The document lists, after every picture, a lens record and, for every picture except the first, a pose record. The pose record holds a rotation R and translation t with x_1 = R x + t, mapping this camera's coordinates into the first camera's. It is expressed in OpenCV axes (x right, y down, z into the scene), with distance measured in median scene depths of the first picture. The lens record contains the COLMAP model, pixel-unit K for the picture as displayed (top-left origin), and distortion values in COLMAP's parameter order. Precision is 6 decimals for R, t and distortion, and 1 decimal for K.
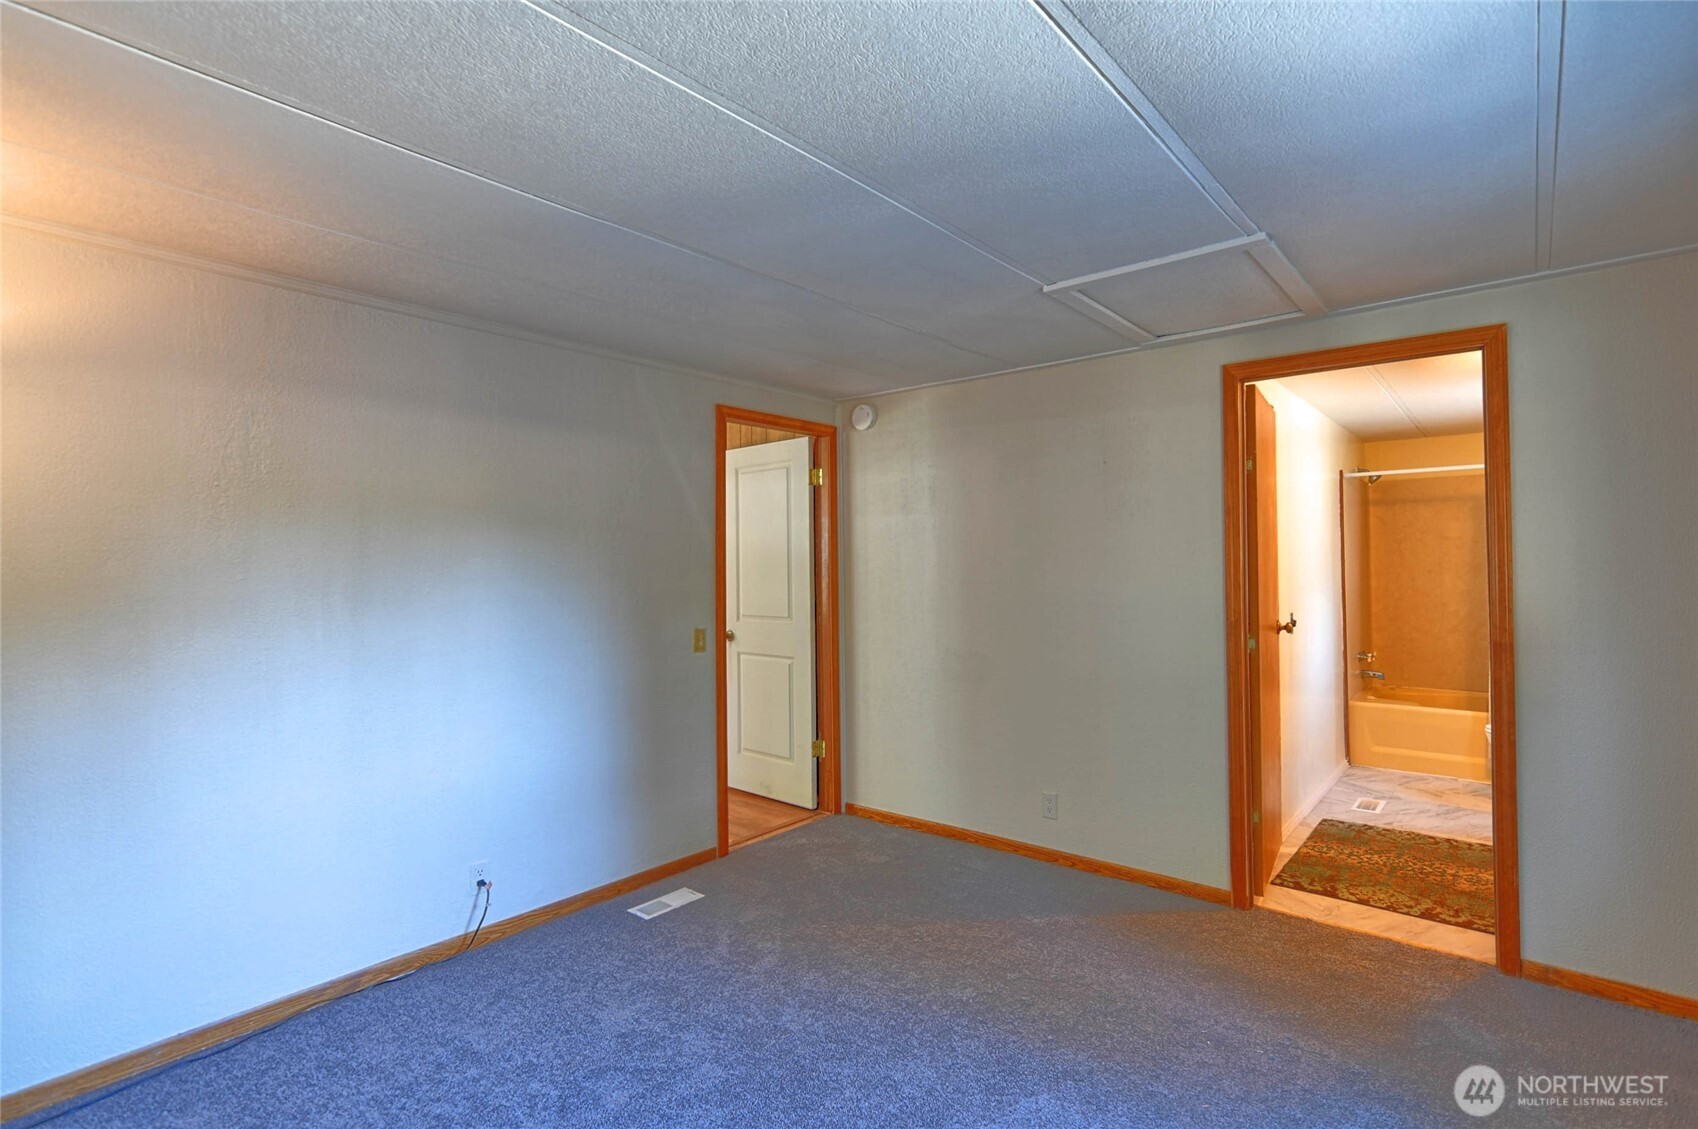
lens RADIAL K [[820.9, 0, 848.4], [0, 820.9, 557.6], [0, 0, 1]] dist [-0.003694, 0.002808]
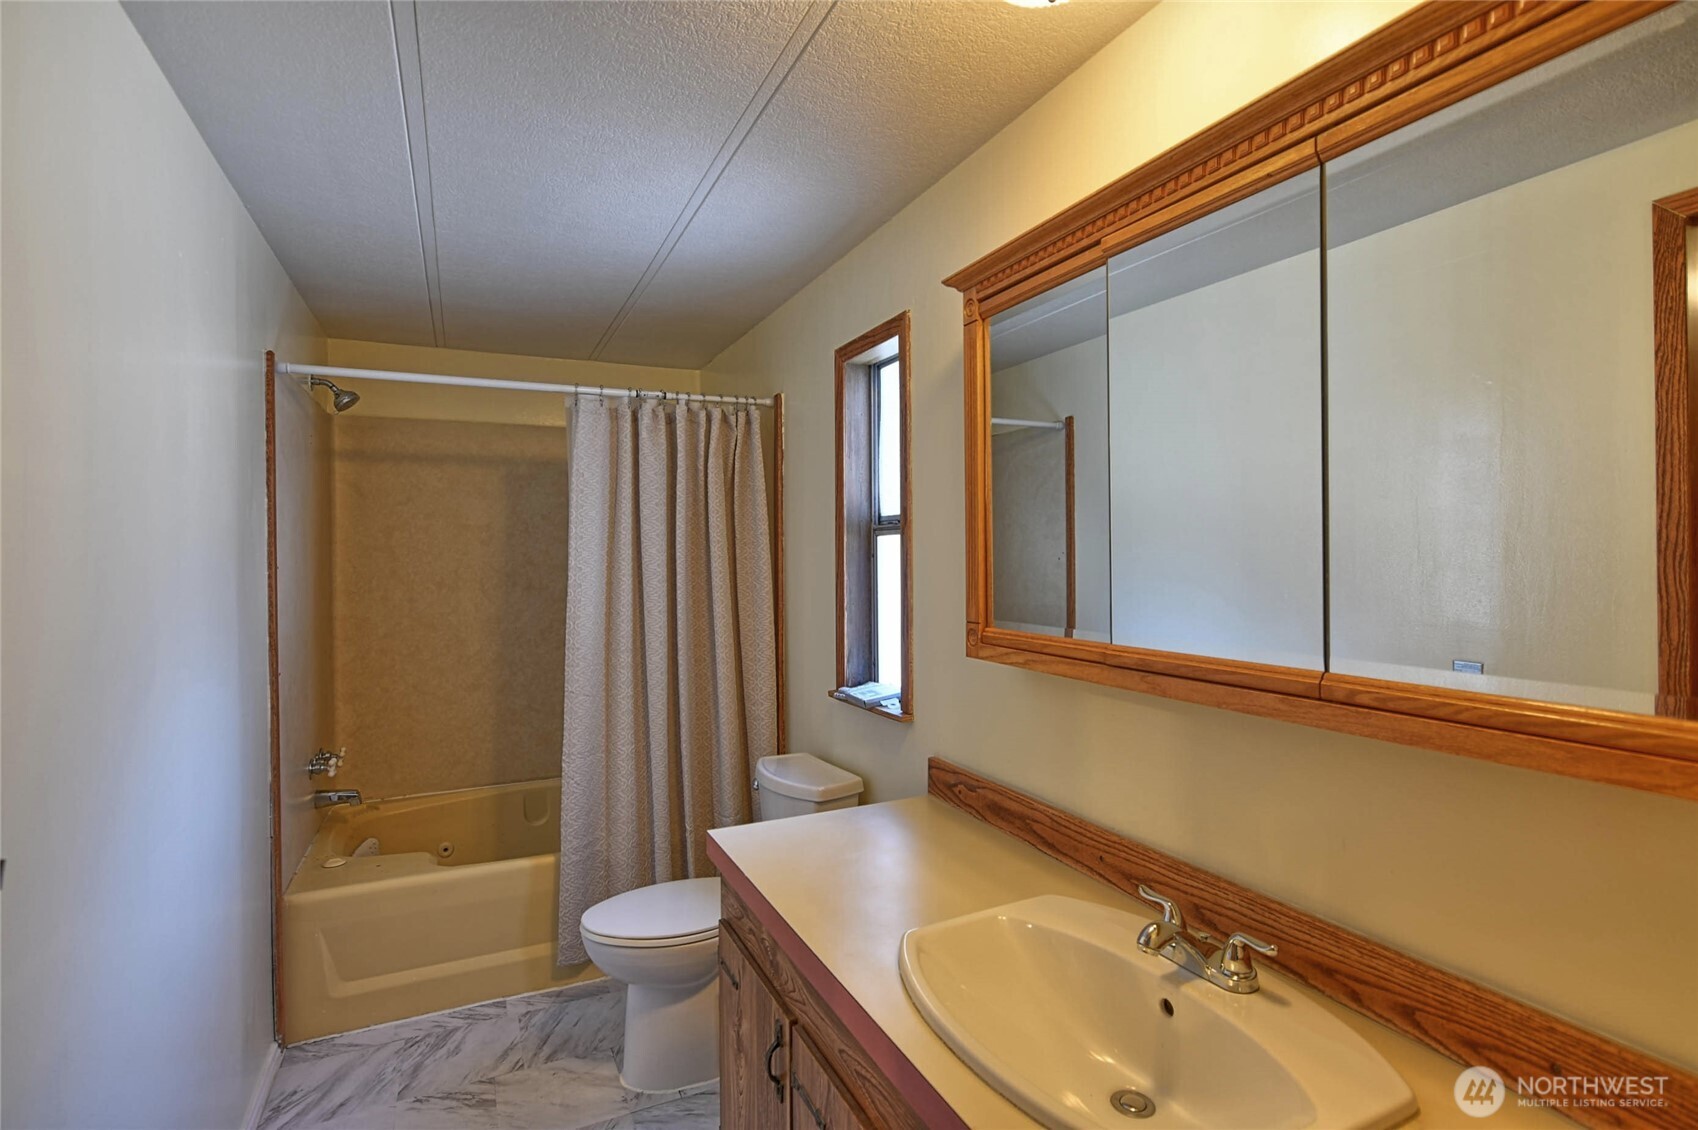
lens RADIAL K [[820.9, 0, 851.6], [0, 820.9, 559.7], [0, 0, 1]] dist [-0.003694, 0.002808]
pose [[0.421447, 0.006660, 0.906828, 0.323586], [-0.008312, 0.999959, -0.003481, -0.000762], [-0.906815, -0.006071, 0.421485, 0.516291]]
